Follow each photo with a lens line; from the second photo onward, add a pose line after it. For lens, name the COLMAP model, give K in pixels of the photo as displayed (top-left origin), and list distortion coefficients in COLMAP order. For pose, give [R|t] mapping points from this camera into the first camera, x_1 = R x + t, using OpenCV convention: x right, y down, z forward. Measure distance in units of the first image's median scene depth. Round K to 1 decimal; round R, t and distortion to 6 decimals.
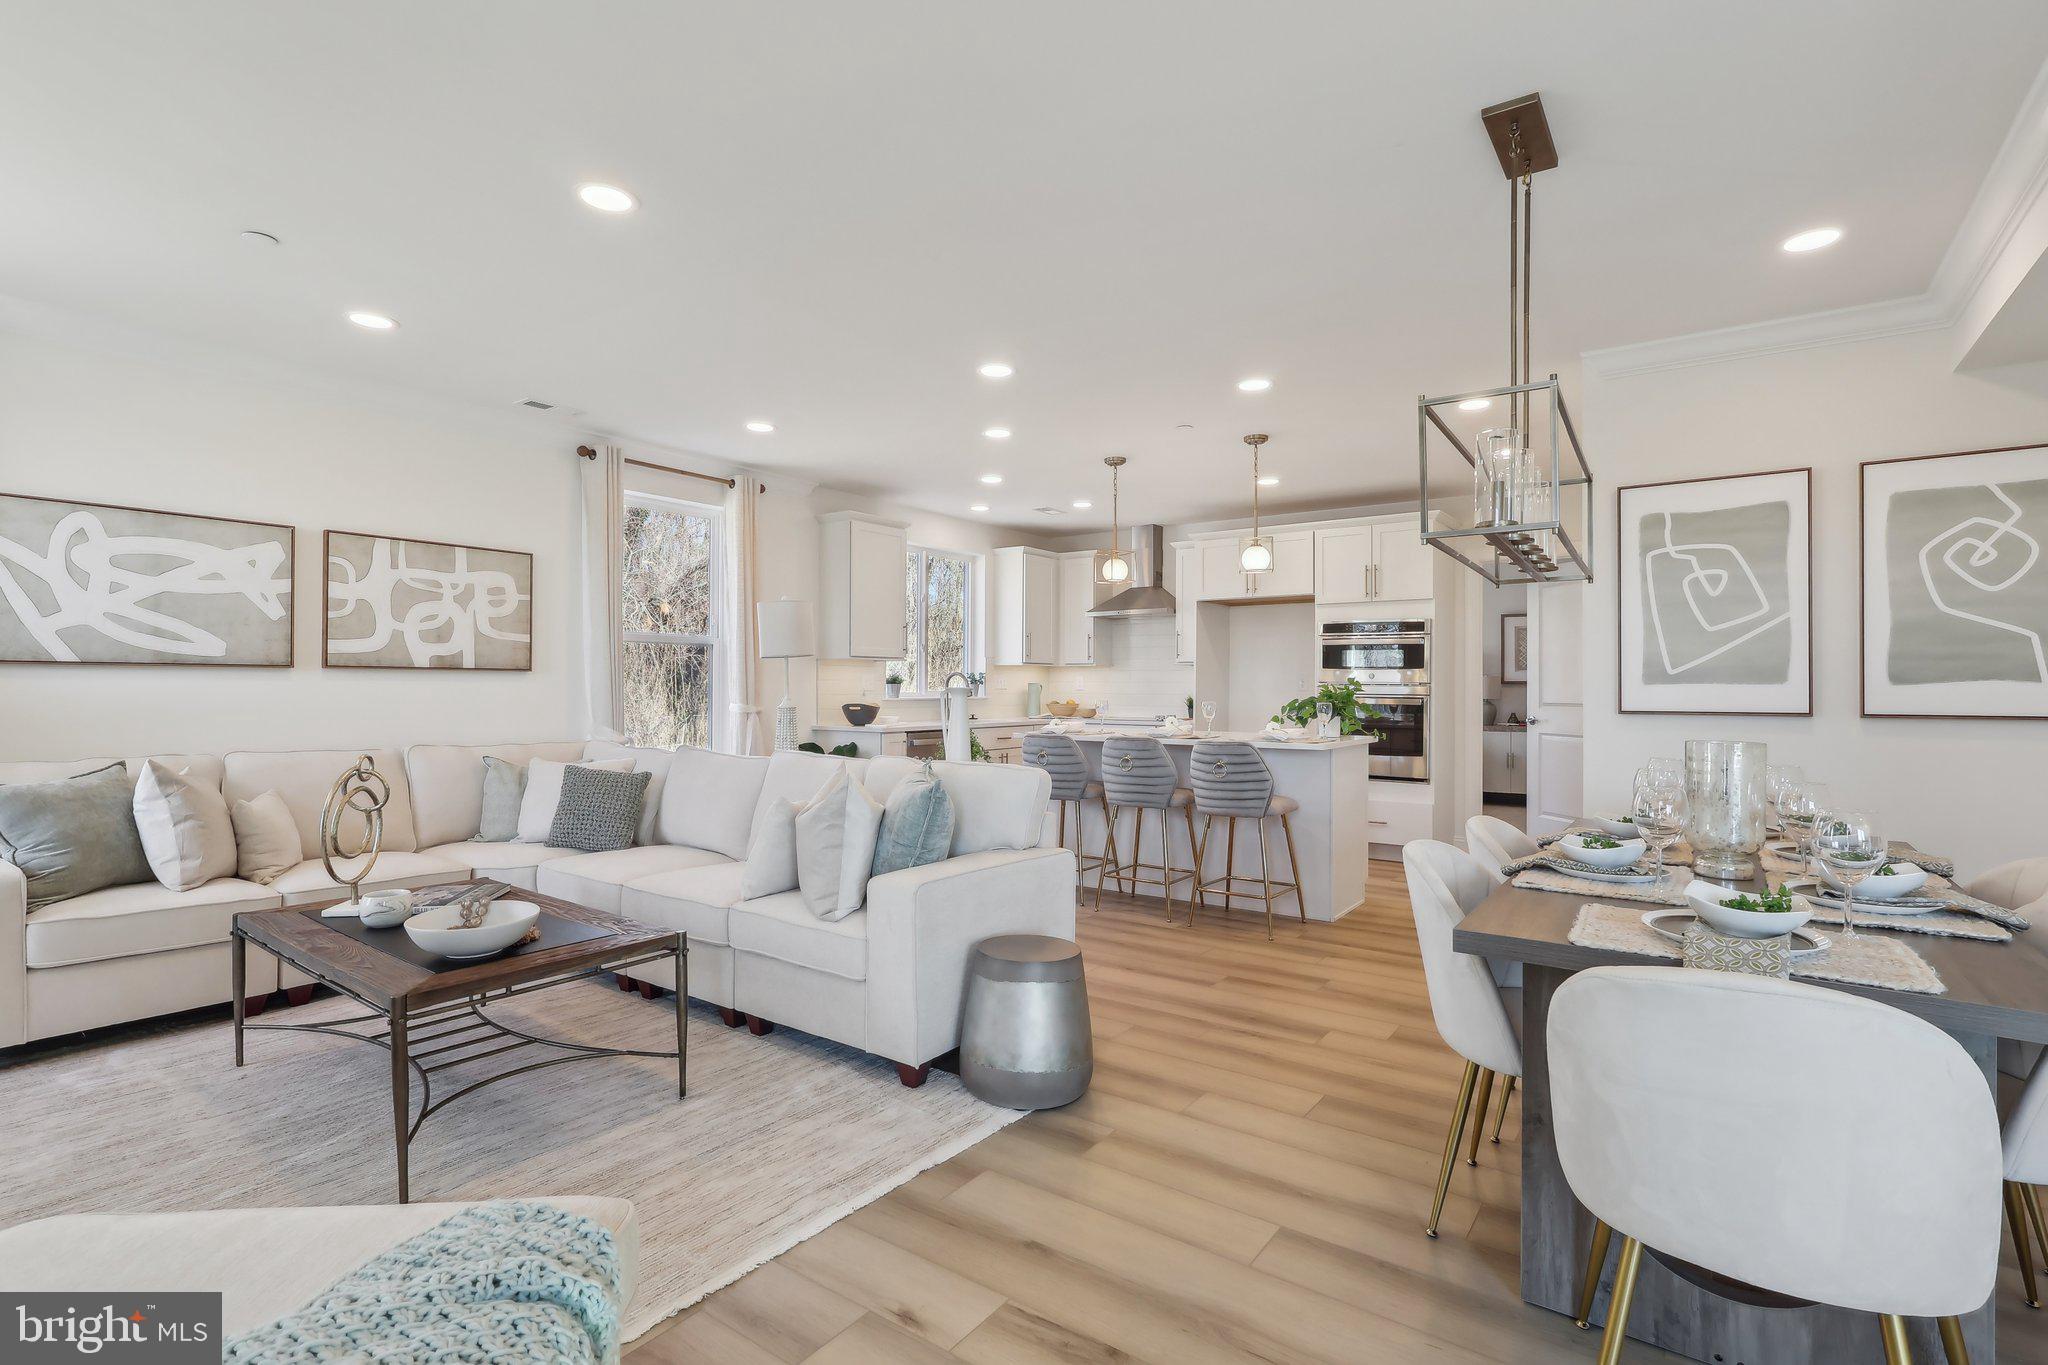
lens RADIAL K [[969.1, 0, 1025.6], [0, 969.1, 681.3], [0, 0, 1]] dist [0.001115, 0.000165]
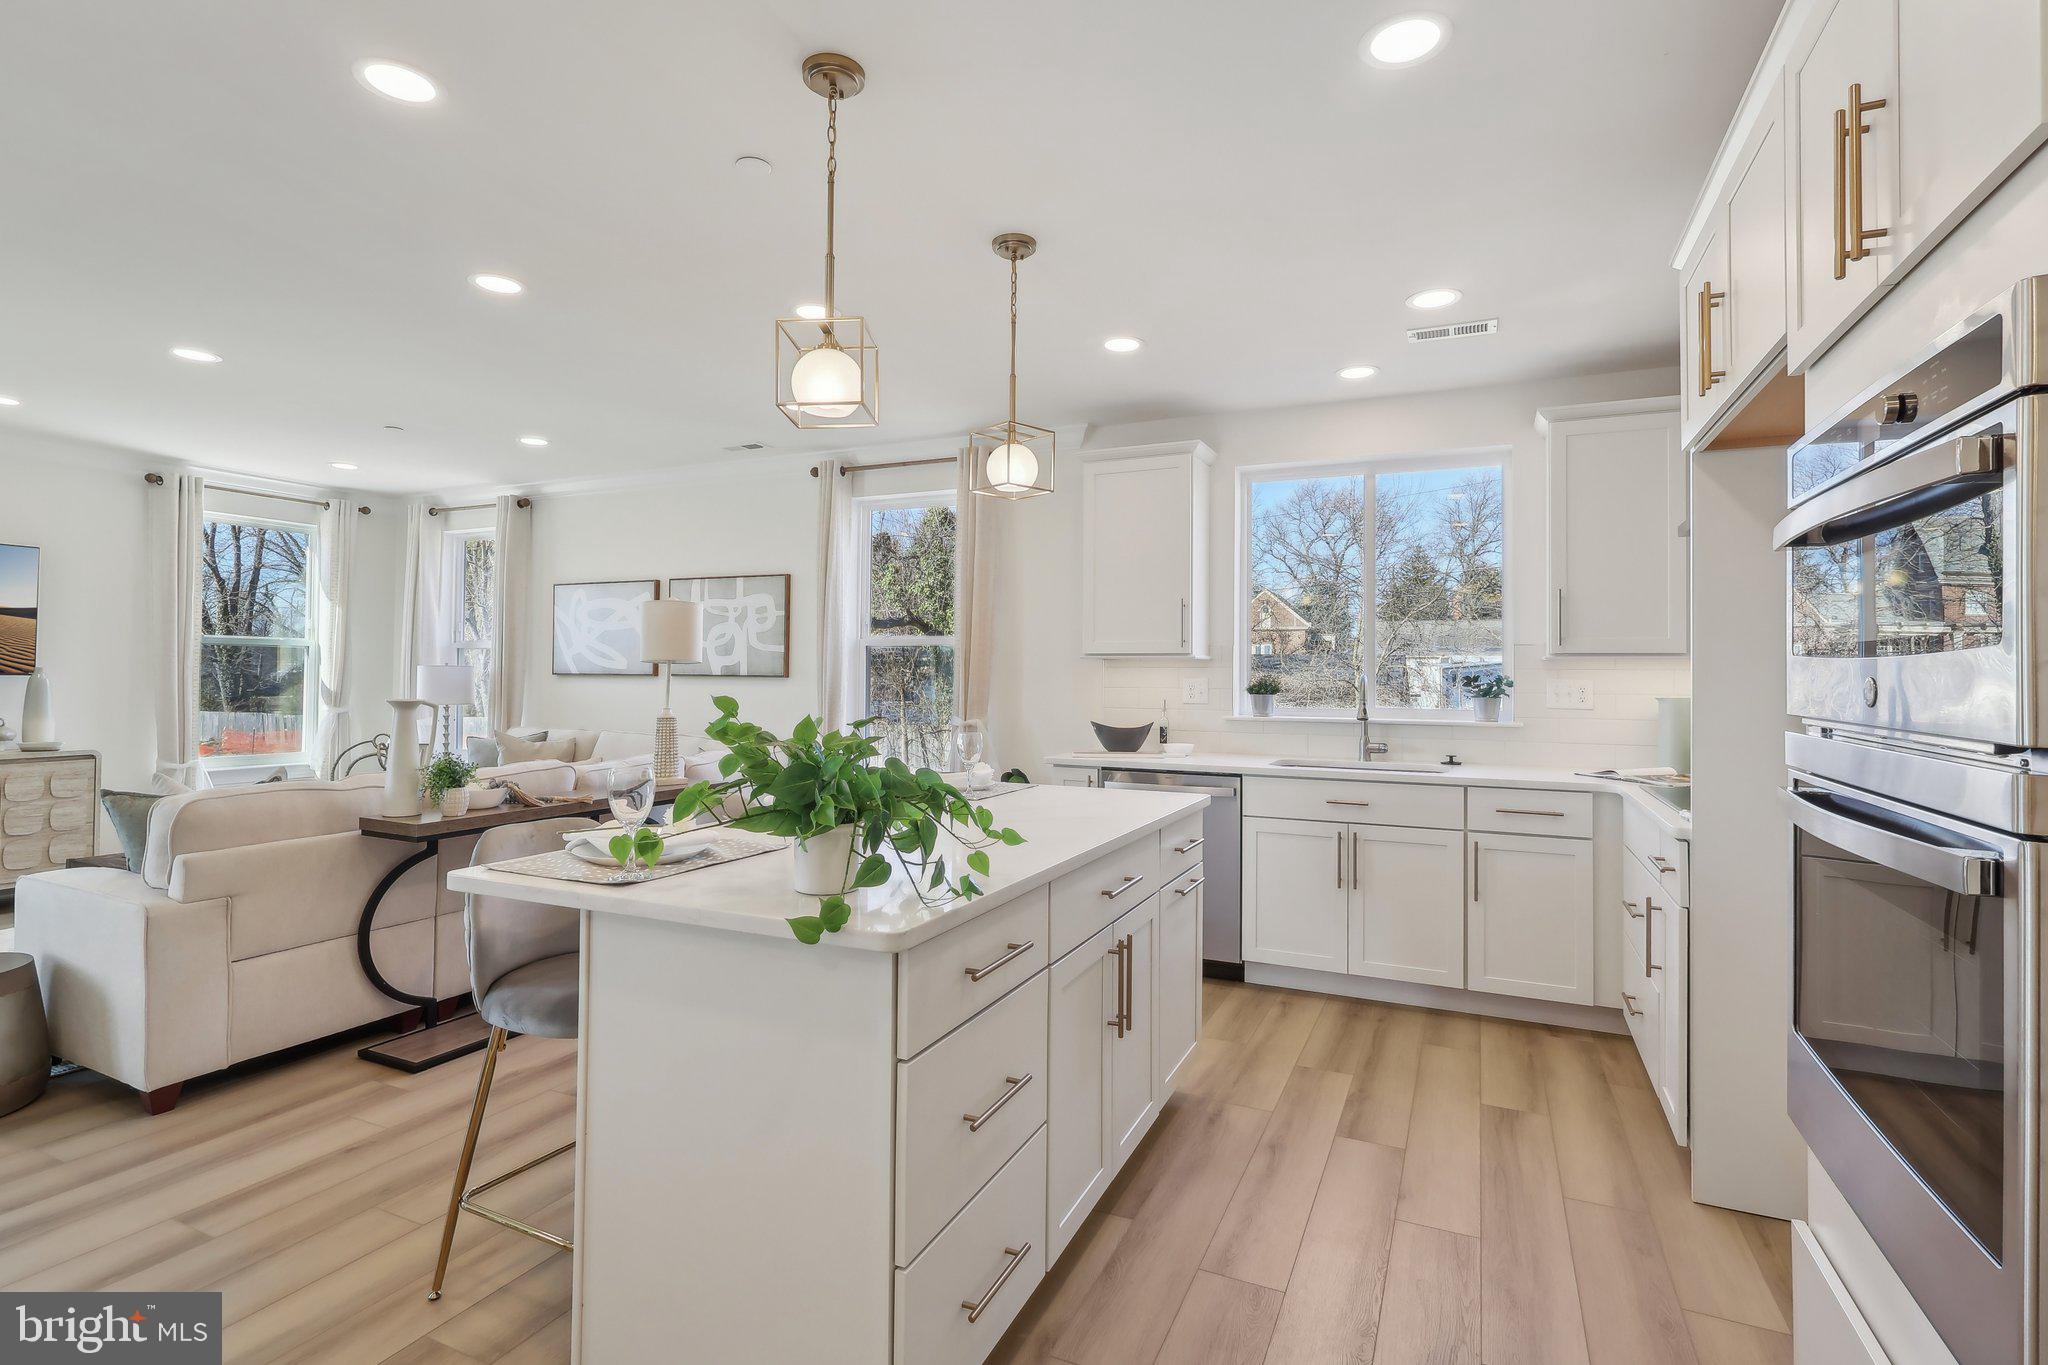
lens RADIAL K [[969.1, 0, 1024.2], [0, 969.1, 679.6], [0, 0, 1]] dist [0.001115, 0.000165]
pose [[0.190714, -0.009878, -0.981596, 0.695276], [-0.009201, 0.999887, -0.011850, 0.002348], [0.981603, 0.011292, 0.190601, 1.137193]]
